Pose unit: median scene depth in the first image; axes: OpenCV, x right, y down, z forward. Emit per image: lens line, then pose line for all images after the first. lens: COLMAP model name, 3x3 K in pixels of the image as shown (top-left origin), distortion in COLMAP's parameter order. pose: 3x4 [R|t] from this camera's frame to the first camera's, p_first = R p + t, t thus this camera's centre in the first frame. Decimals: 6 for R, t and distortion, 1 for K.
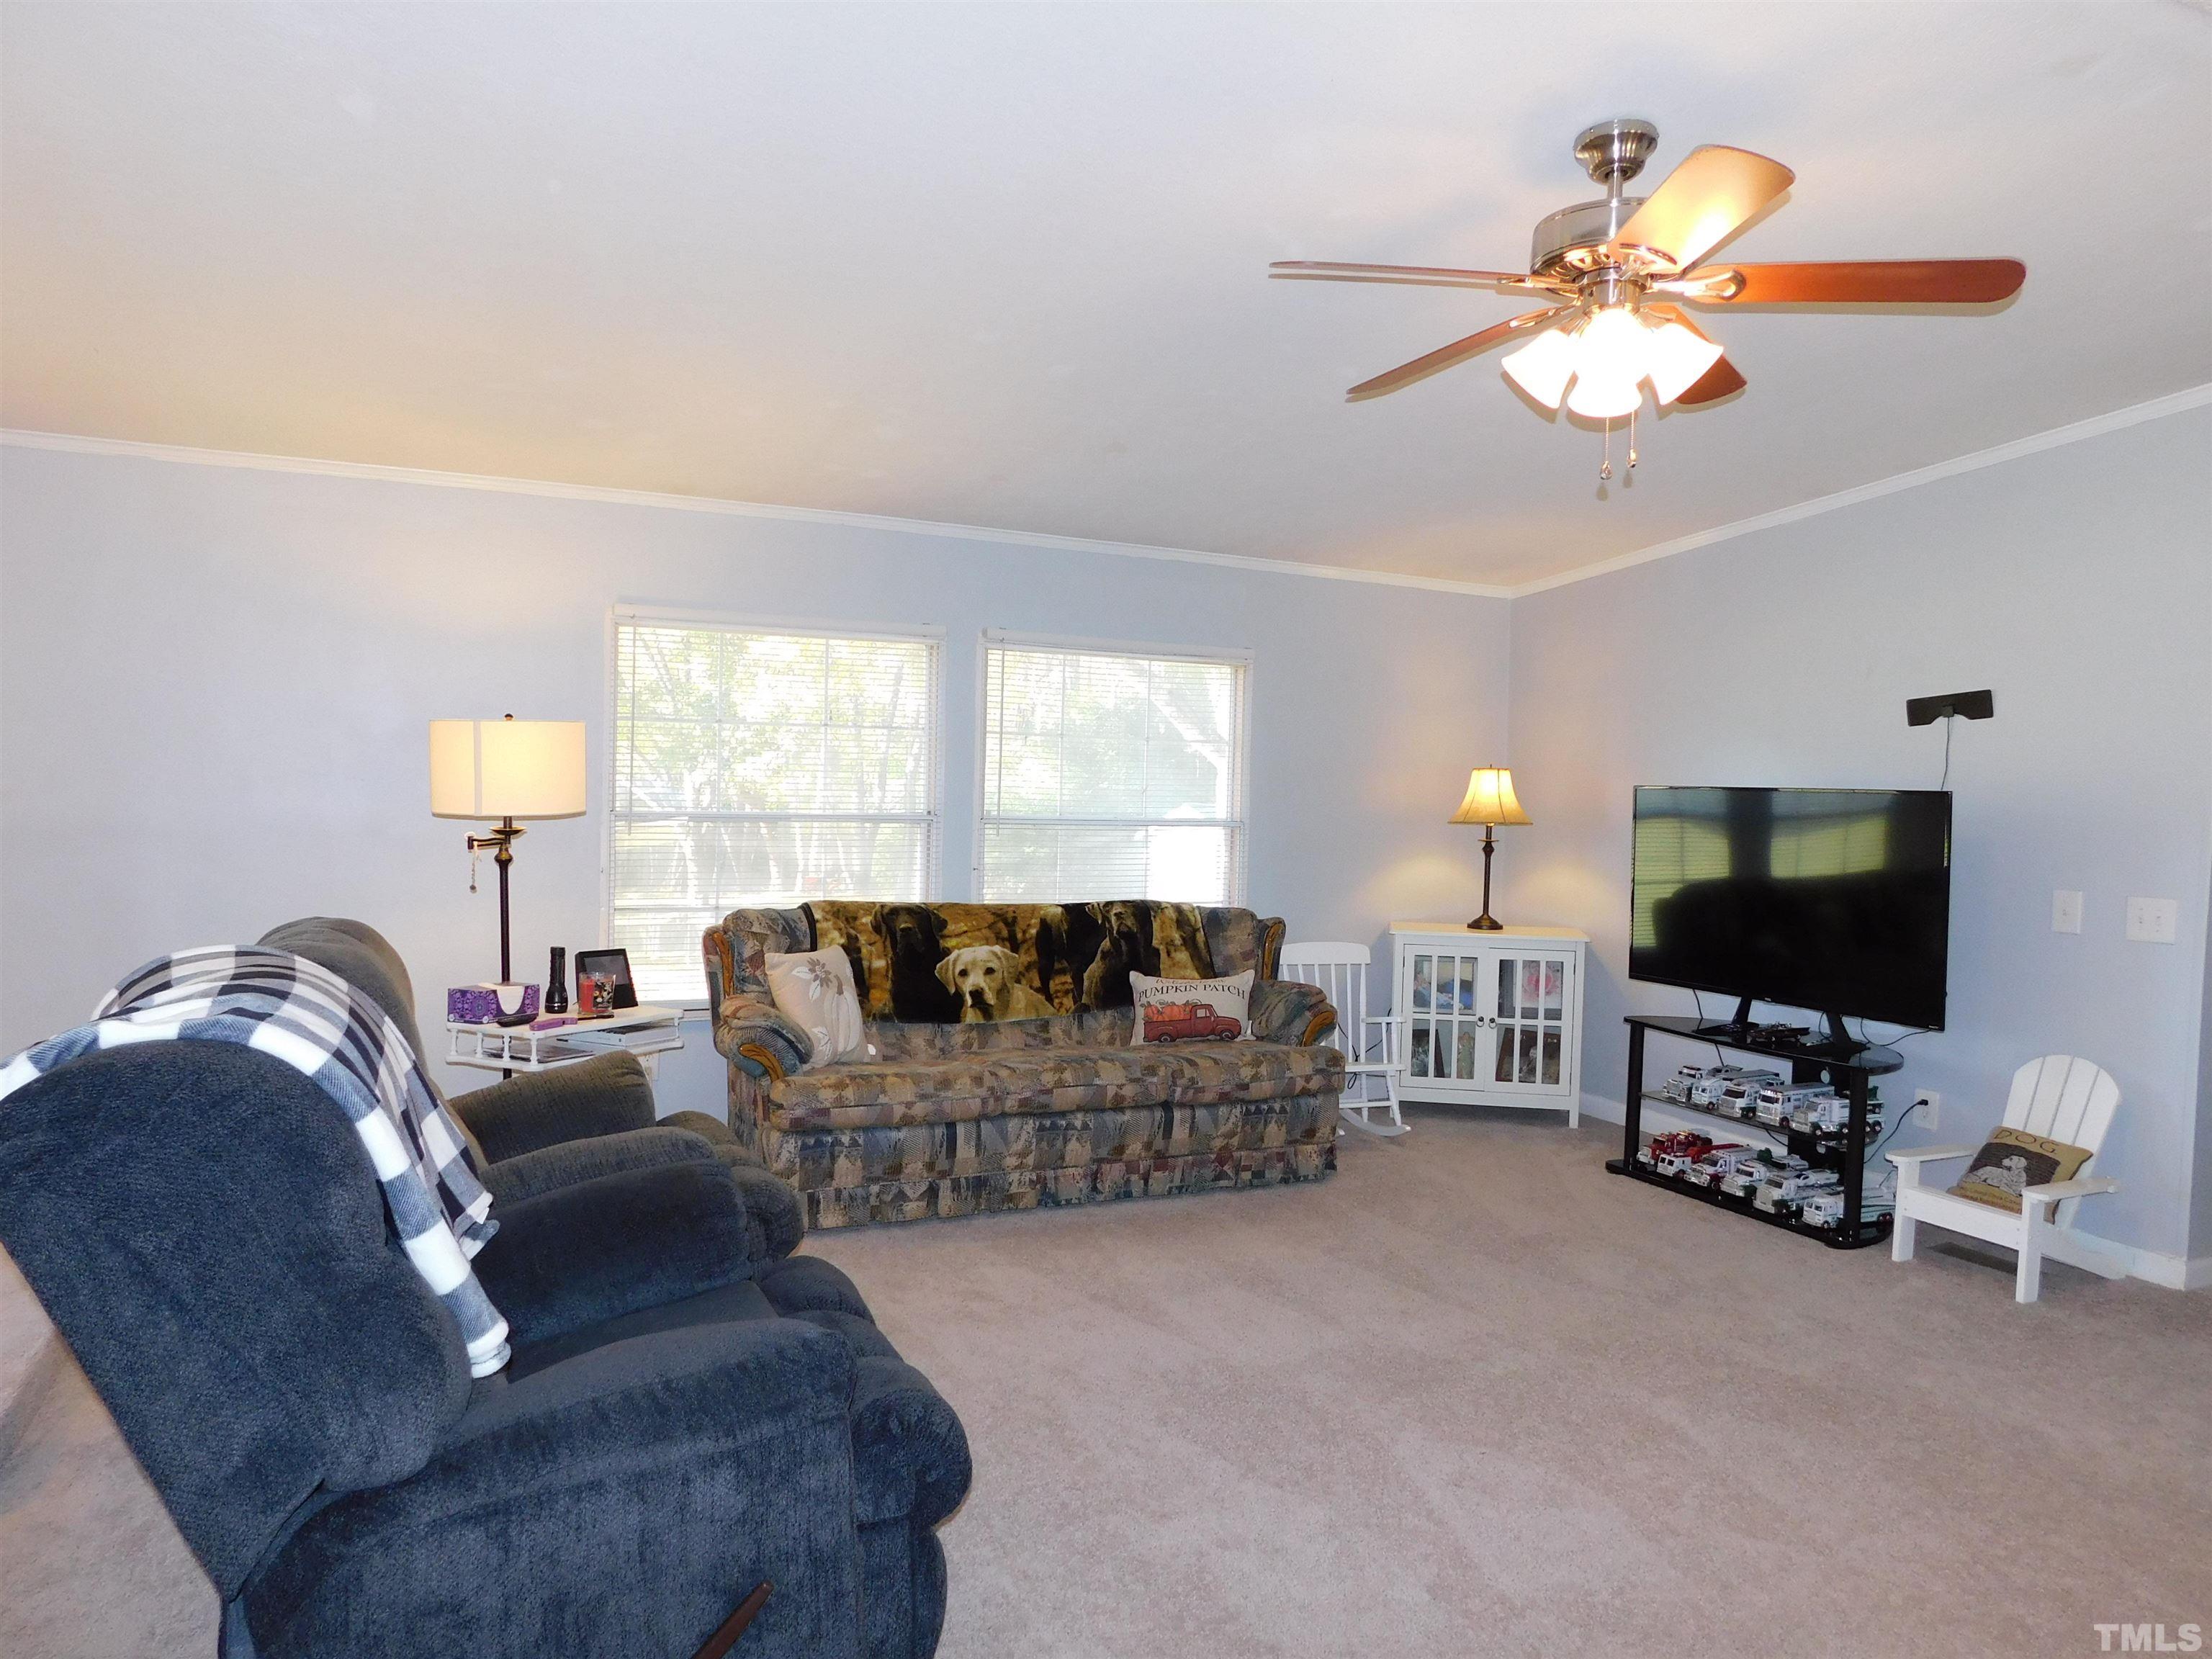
lens RADIAL K [[1463.4, 0, 1101.5], [0, 1463.4, 822.1], [0, 0, 1]] dist [-0.052004, 0.041950]
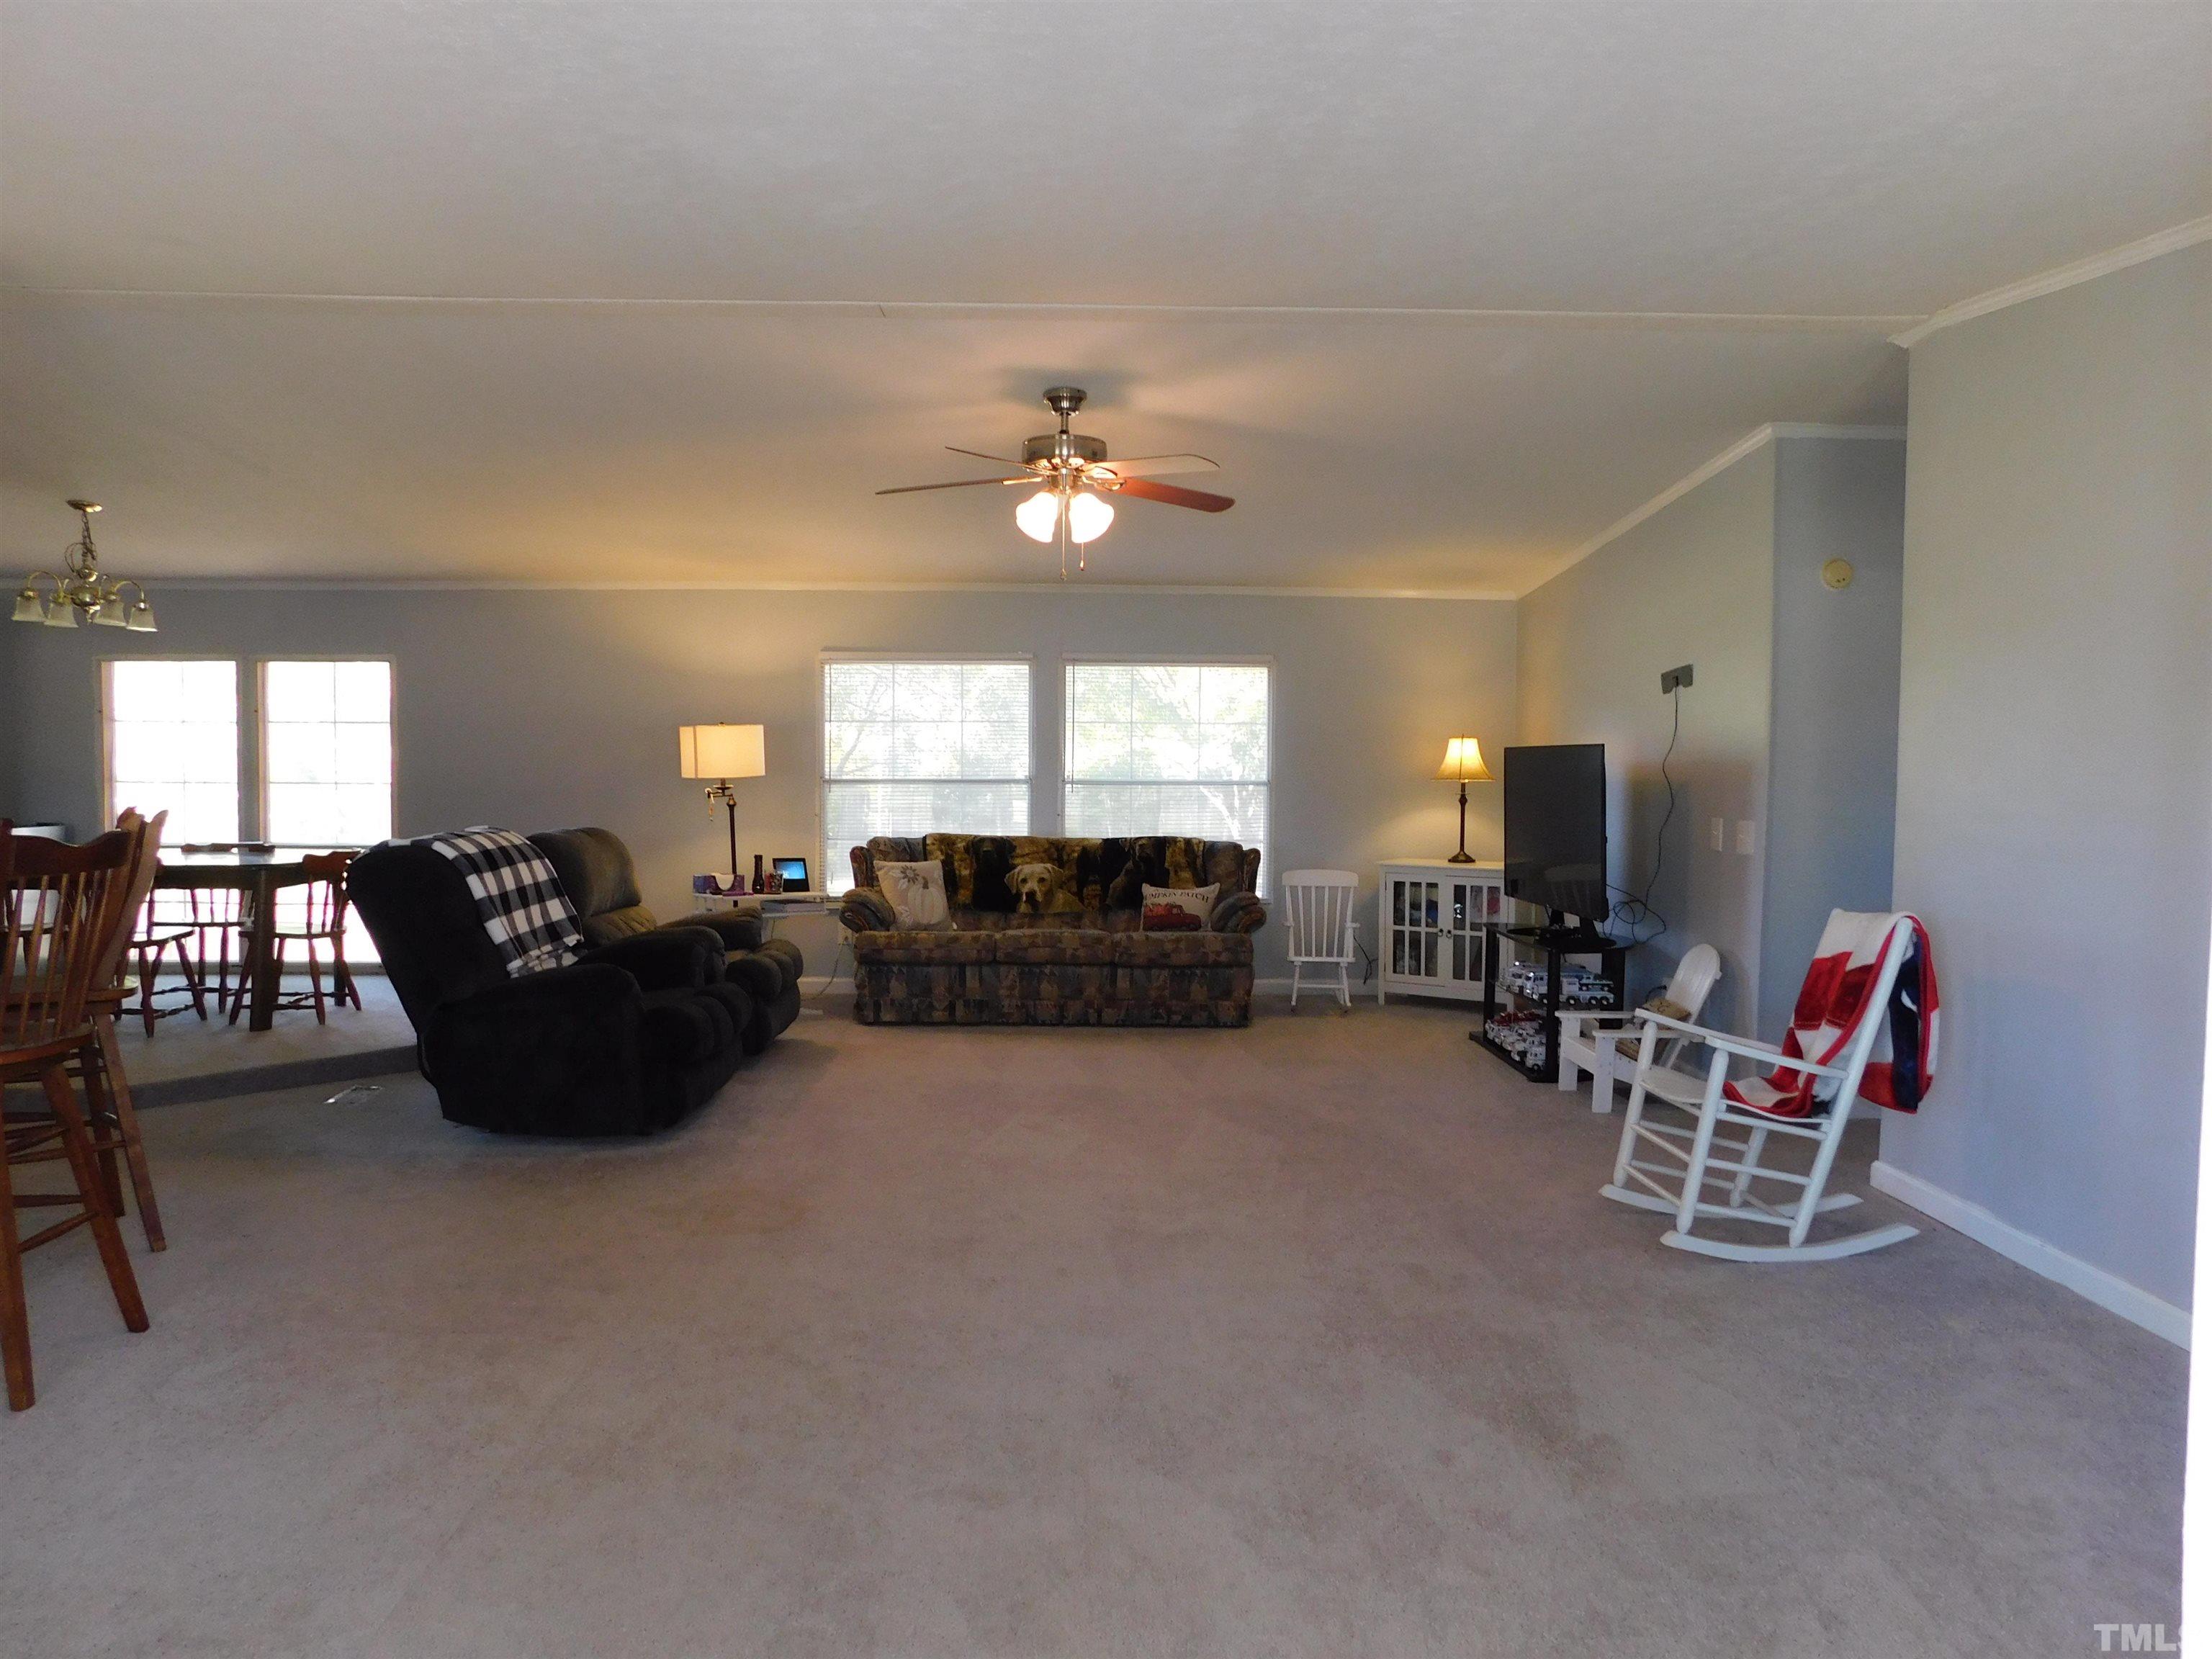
lens RADIAL K [[1463.4, 0, 1098.7], [0, 1463.4, 832.4], [0, 0, 1]] dist [-0.052004, 0.041950]
pose [[0.910297, -0.001693, -0.413953, 0.609950], [0.007249, 0.999903, 0.011852, 0.035278], [0.413893, -0.013789, 0.910221, -0.357247]]
